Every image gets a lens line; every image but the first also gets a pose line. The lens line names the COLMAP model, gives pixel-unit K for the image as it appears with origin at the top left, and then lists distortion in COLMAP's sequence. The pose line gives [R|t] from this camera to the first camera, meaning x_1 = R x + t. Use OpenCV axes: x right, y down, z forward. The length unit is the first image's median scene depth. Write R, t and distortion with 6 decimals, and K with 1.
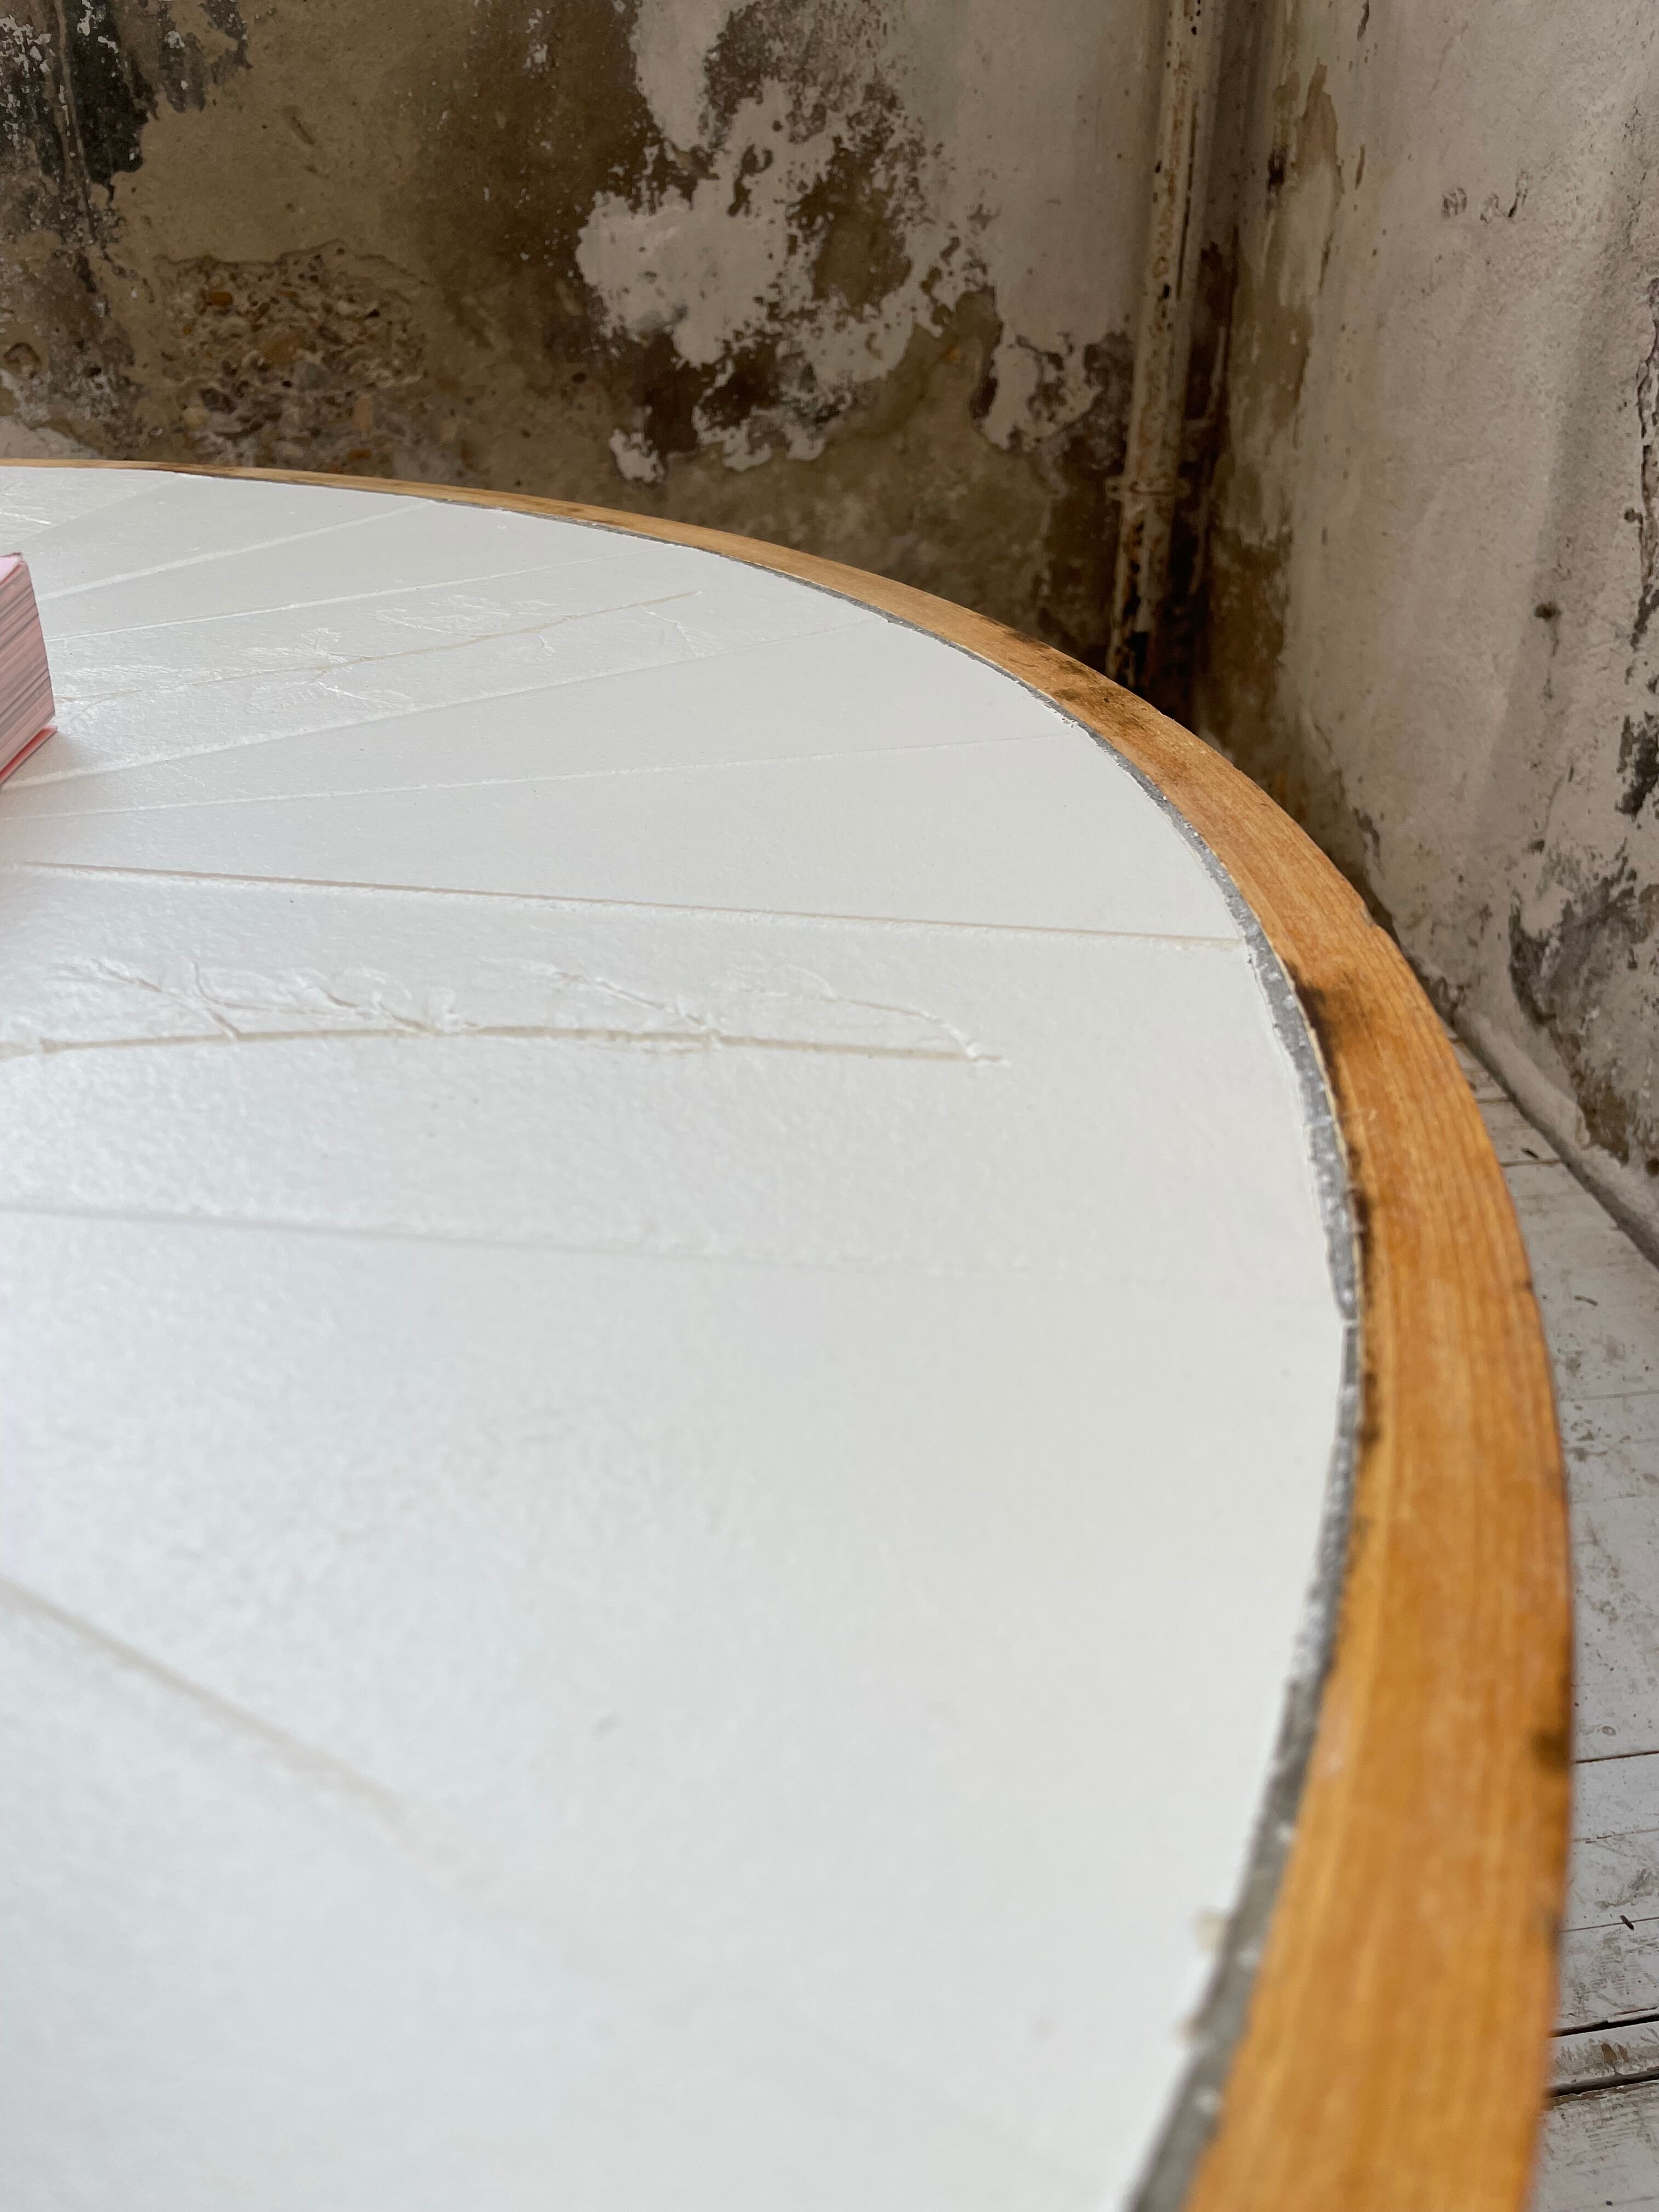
lens RADIAL K [[1692.1, 0, 845.0], [0, 1692.1, 1108.2], [0, 0, 1]] dist [0.083951, -0.119771]
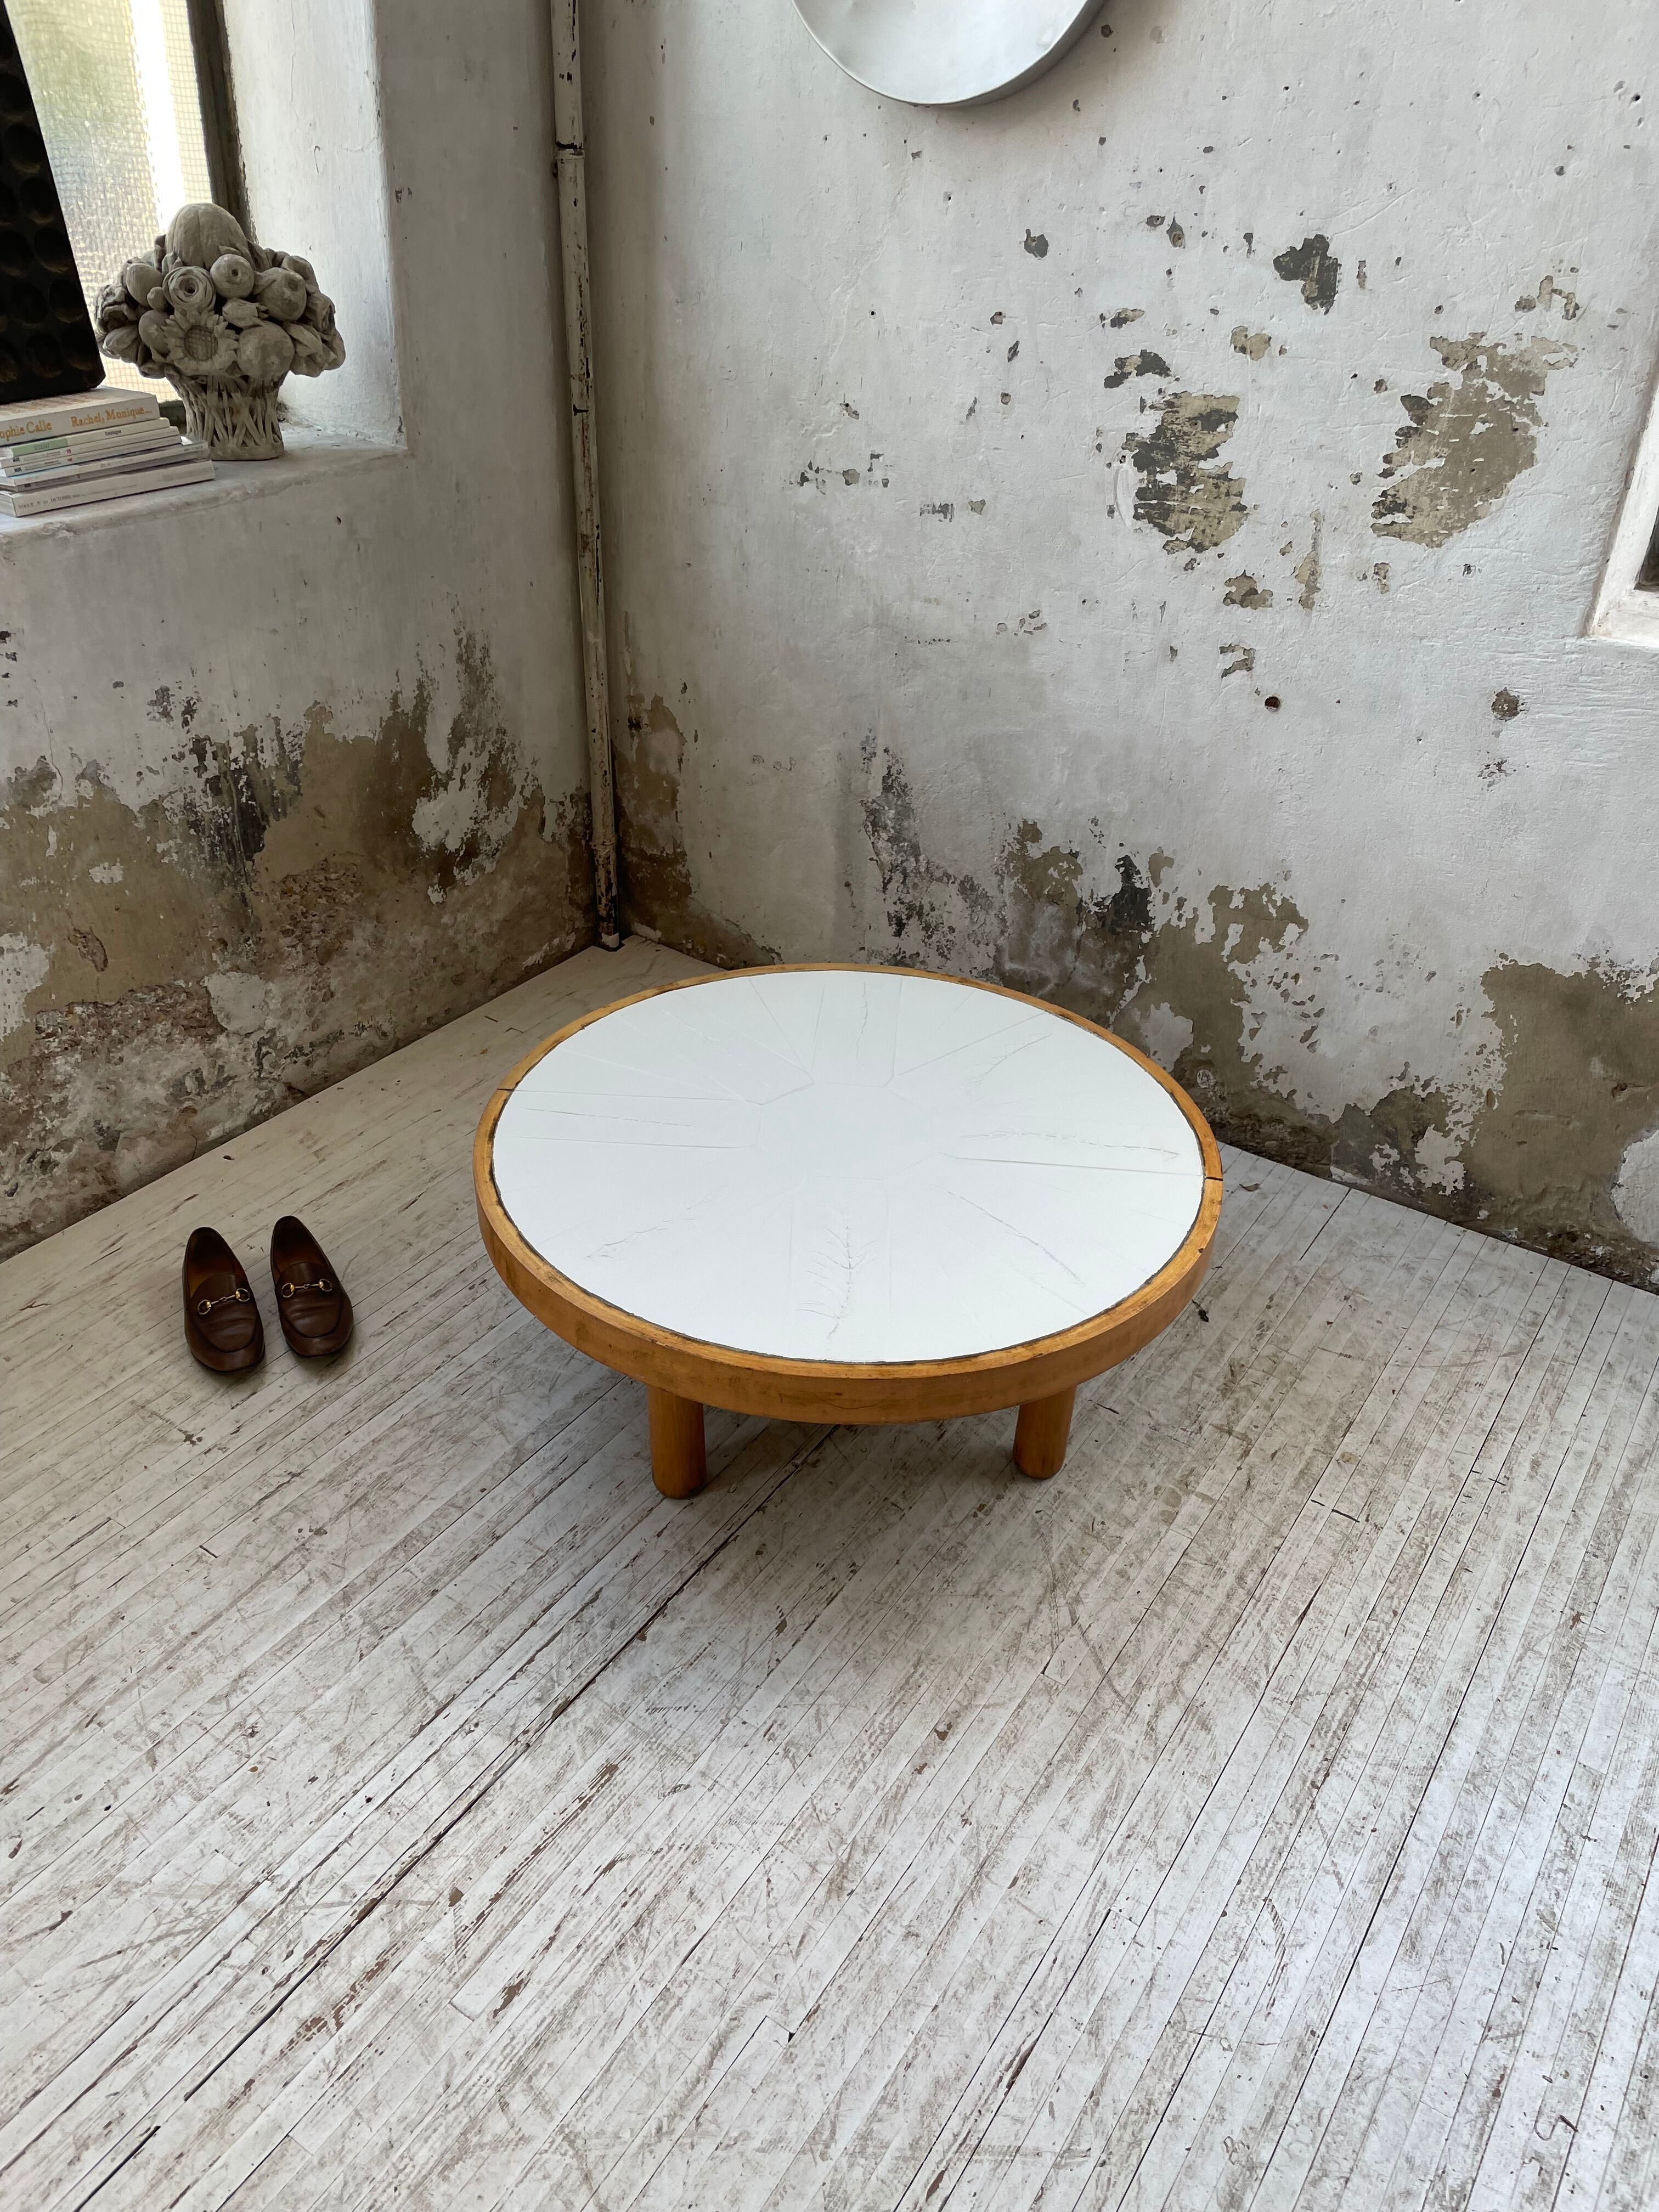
lens RADIAL K [[1680.0, 0, 840.0], [0, 1680.0, 1113.7], [0, 0, 1]] dist [0.090815, -0.125786]
pose [[0.658668, -0.385659, 0.646084, -1.408639], [0.356180, 0.916170, 0.183760, -0.360750], [-0.662791, 0.109085, 0.740816, -1.026024]]
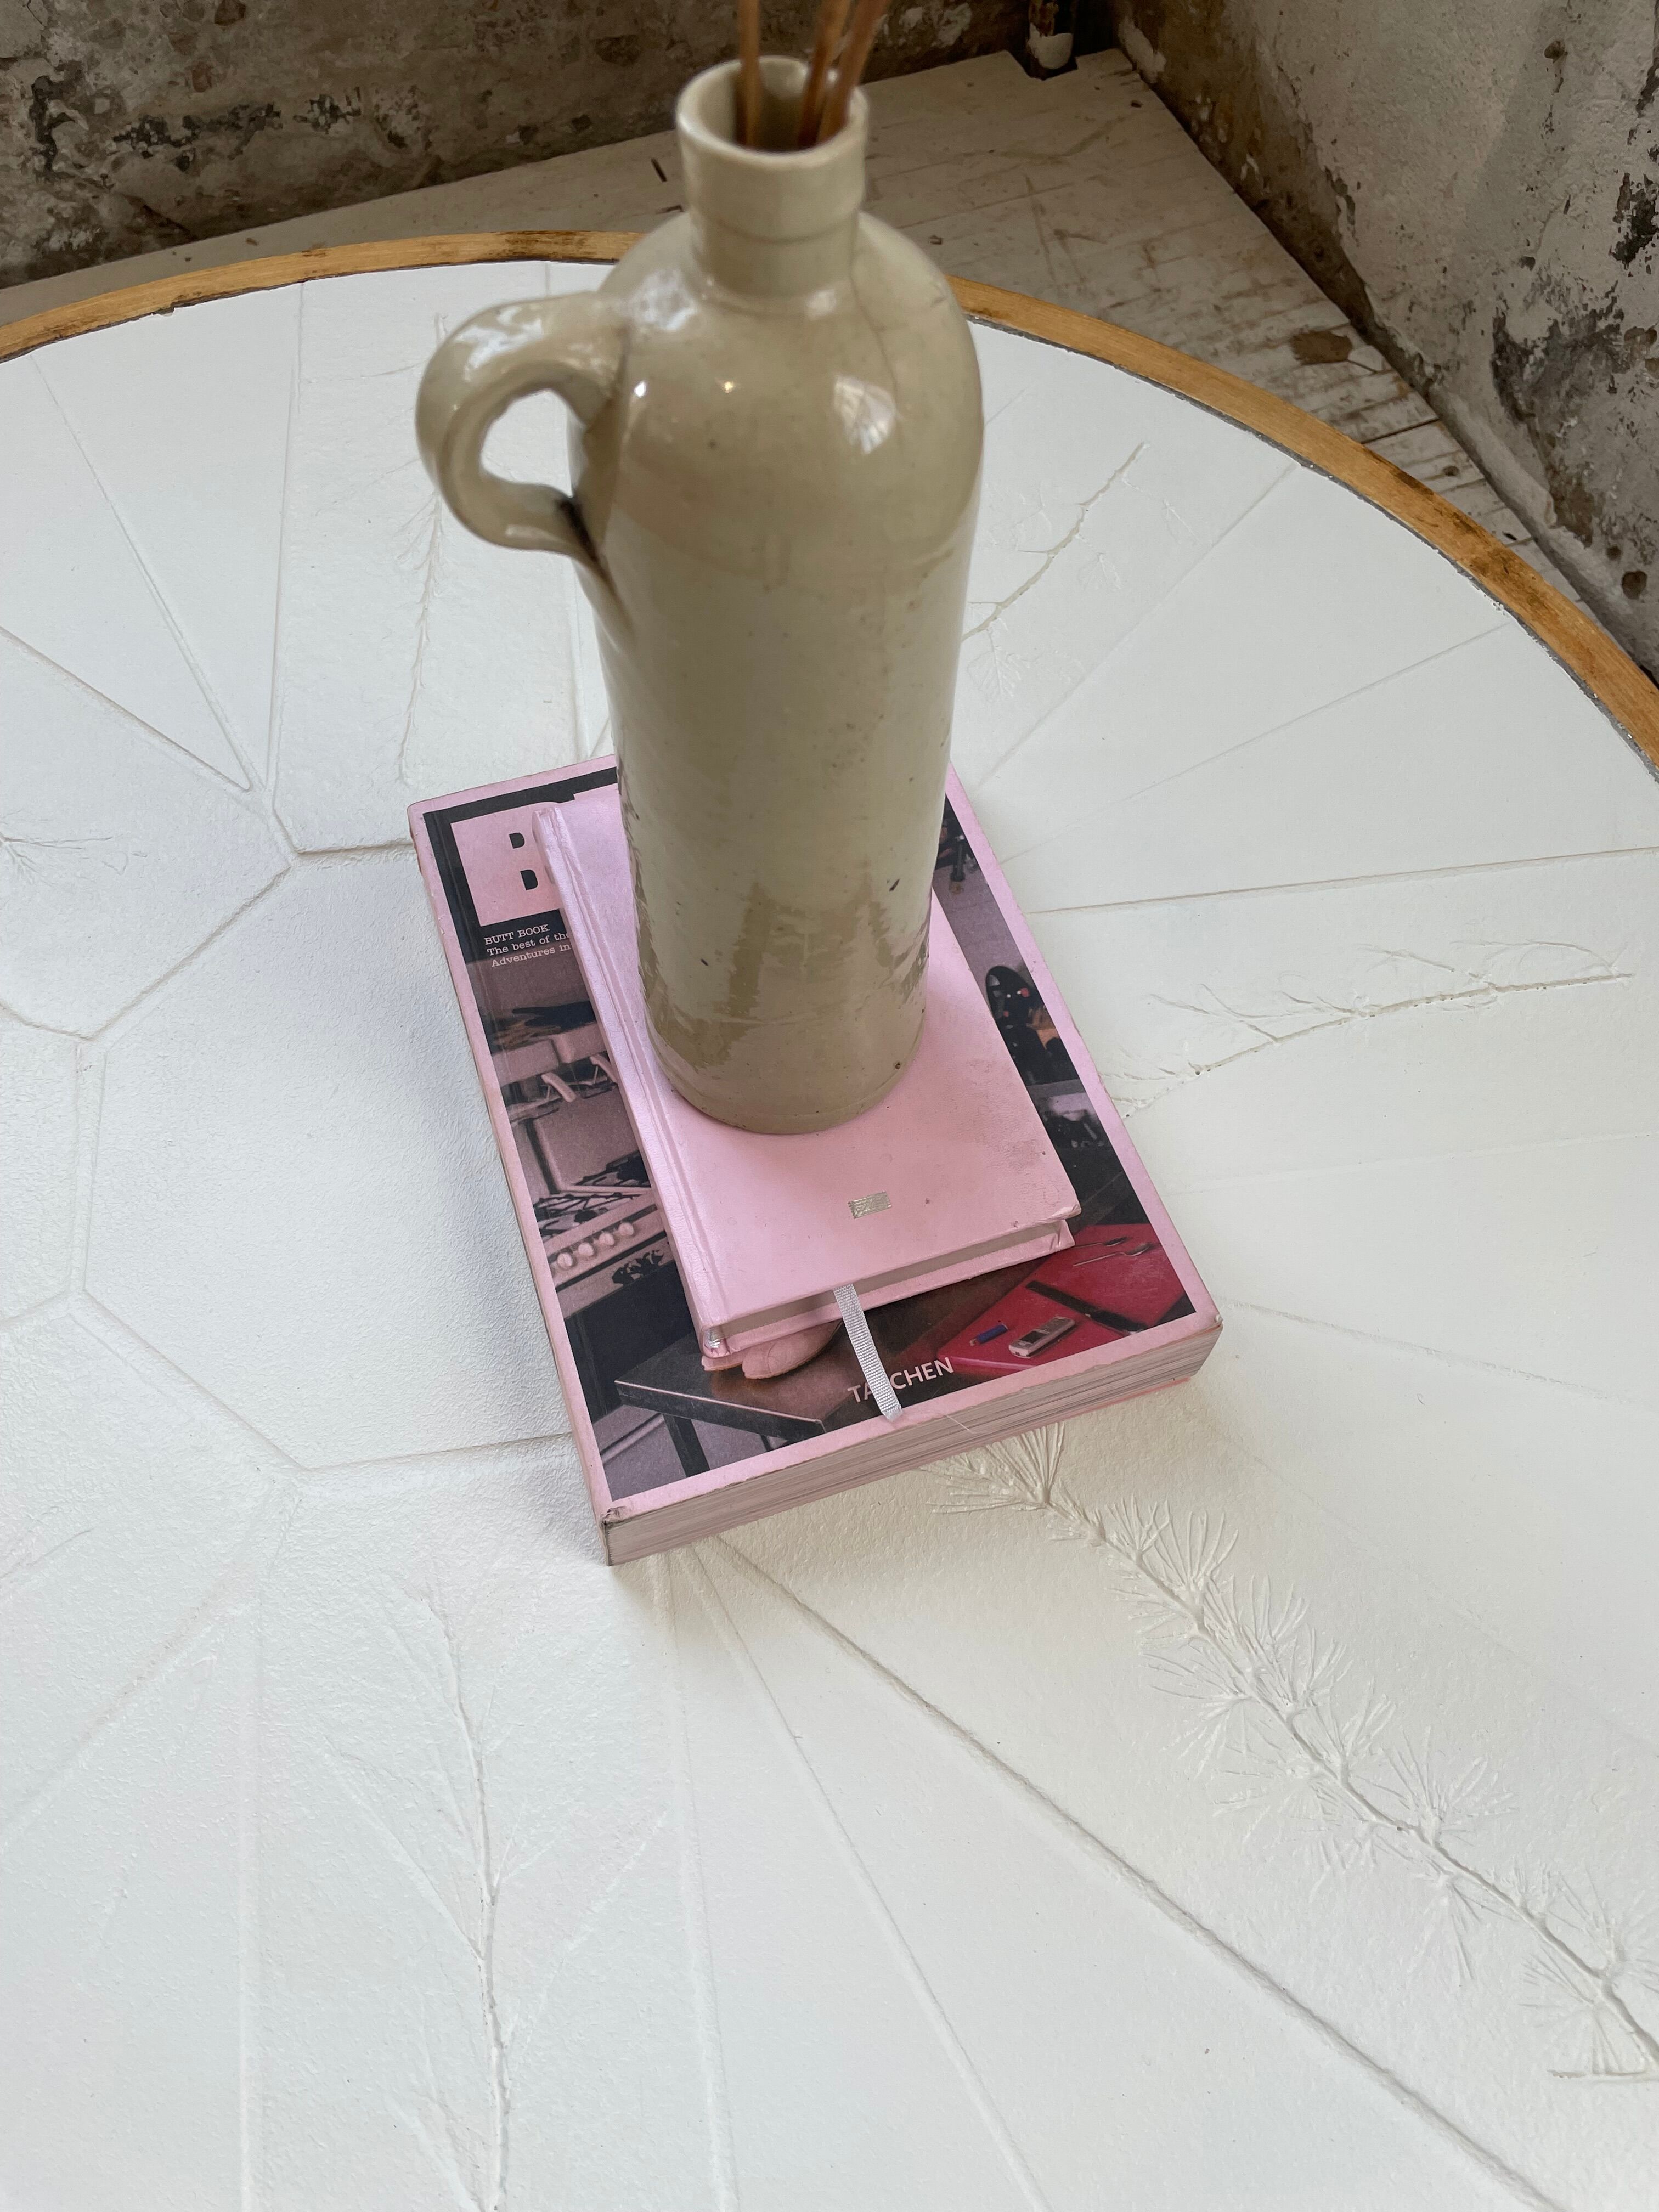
lens RADIAL K [[1692.1, 0, 819.4], [0, 1692.1, 1115.7], [0, 0, 1]] dist [0.083951, -0.119771]
pose [[0.969995, -0.216275, 0.111058, -0.251347], [0.133518, 0.855623, 0.500083, -0.234087], [-0.203179, -0.470250, 0.858827, -0.149853]]
